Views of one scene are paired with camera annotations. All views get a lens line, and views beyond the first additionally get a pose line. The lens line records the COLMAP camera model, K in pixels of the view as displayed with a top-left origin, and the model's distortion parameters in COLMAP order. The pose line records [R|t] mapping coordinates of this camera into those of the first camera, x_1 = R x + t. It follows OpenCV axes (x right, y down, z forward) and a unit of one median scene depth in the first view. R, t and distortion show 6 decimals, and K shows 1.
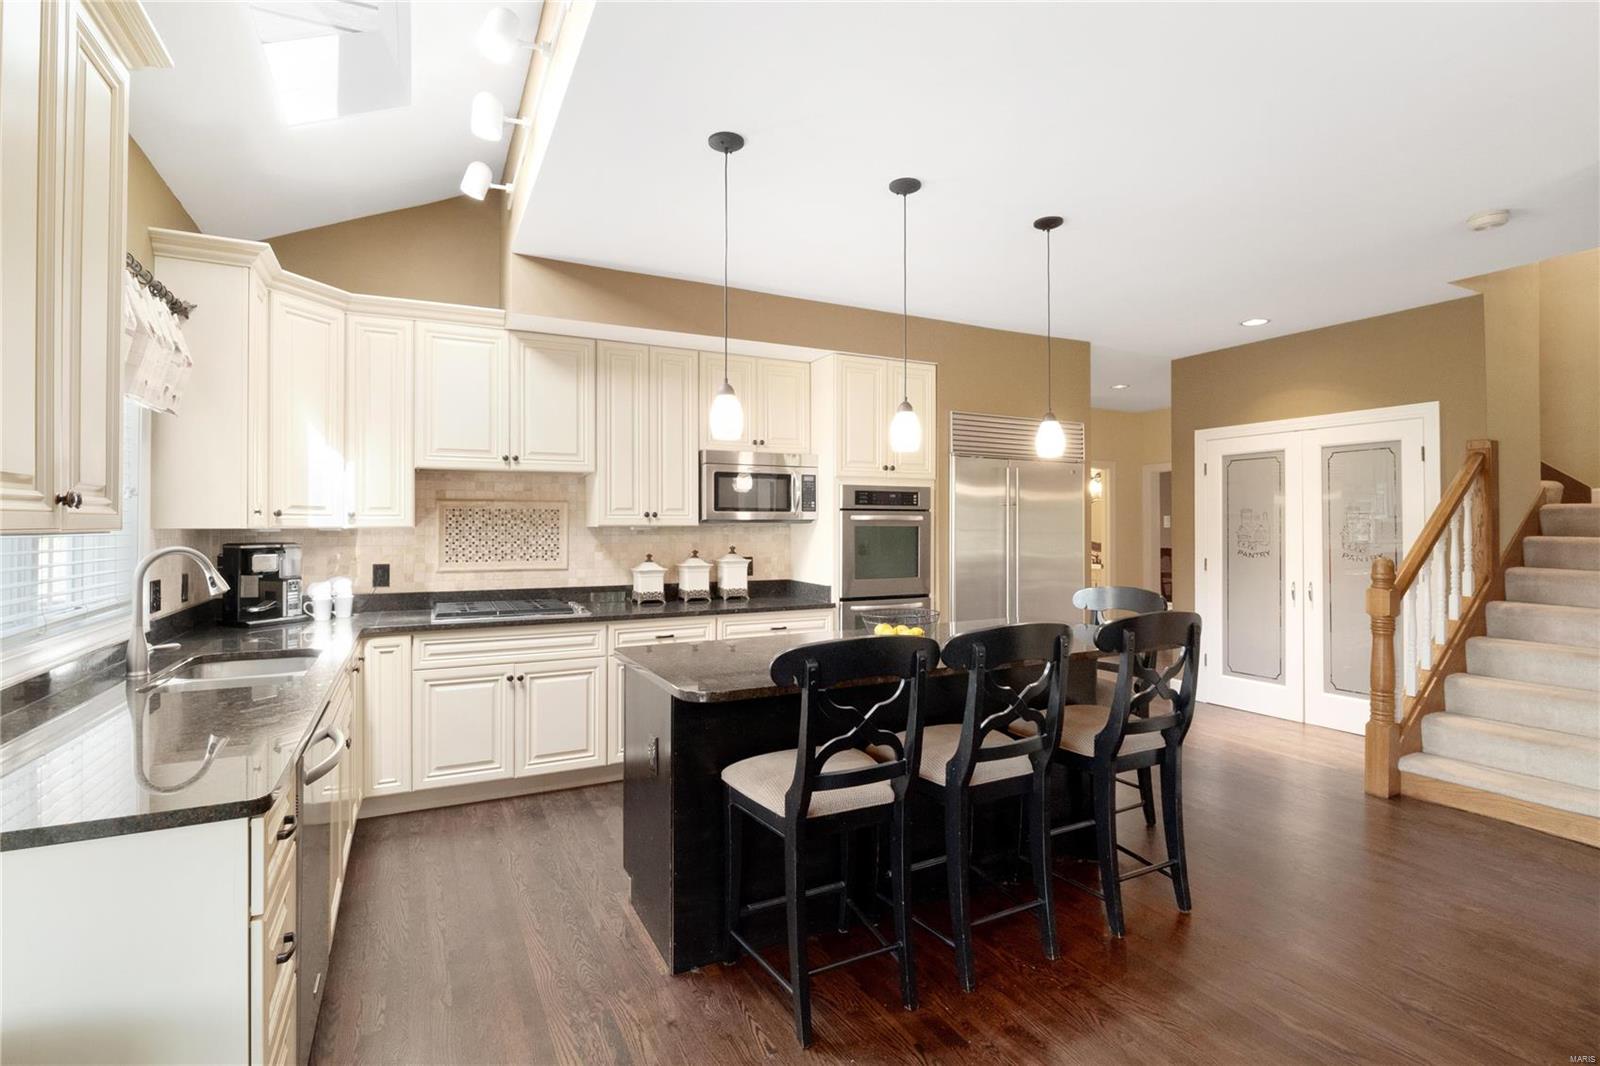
lens RADIAL K [[750.2, 0, 805.9], [0, 750.2, 520.2], [0, 0, 1]] dist [-0.014817, -0.000756]
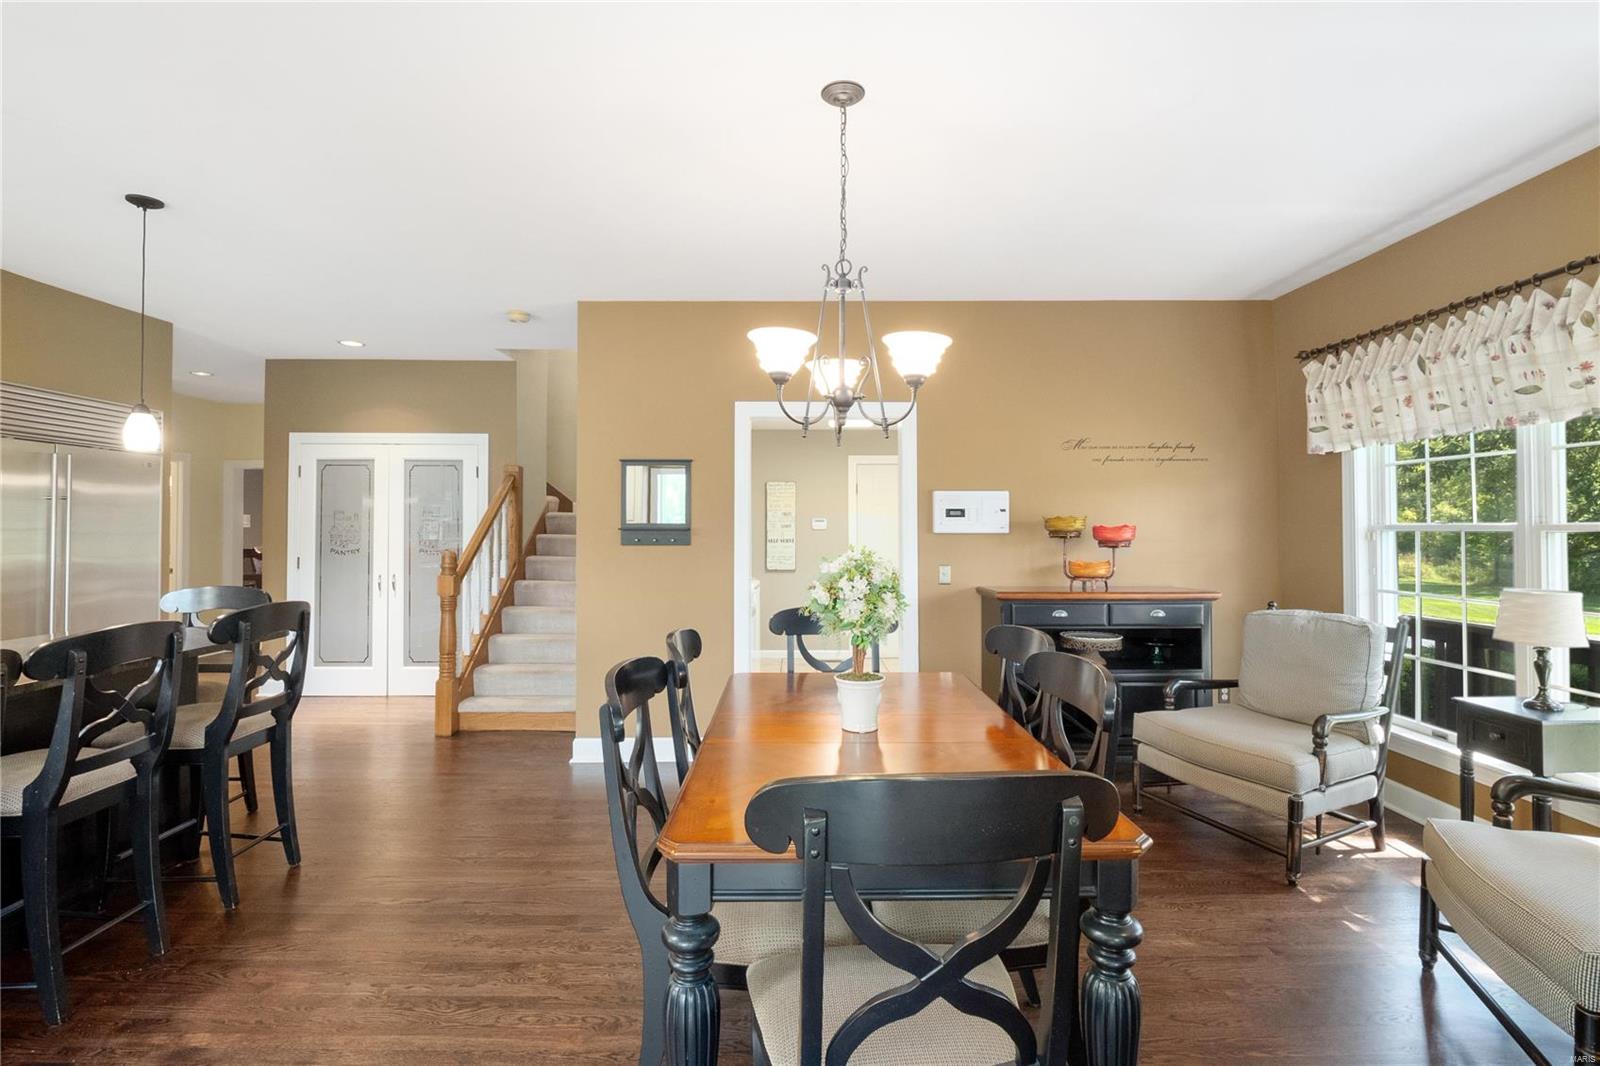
lens RADIAL K [[750.2, 0, 805.9], [0, 750.2, 520.2], [0, 0, 1]] dist [-0.014817, -0.000756]
pose [[0.448218, 0.012081, 0.893843, -0.112348], [-0.012615, 0.999895, -0.007188, -0.002293], [-0.893835, -0.008054, 0.448323, -0.142022]]
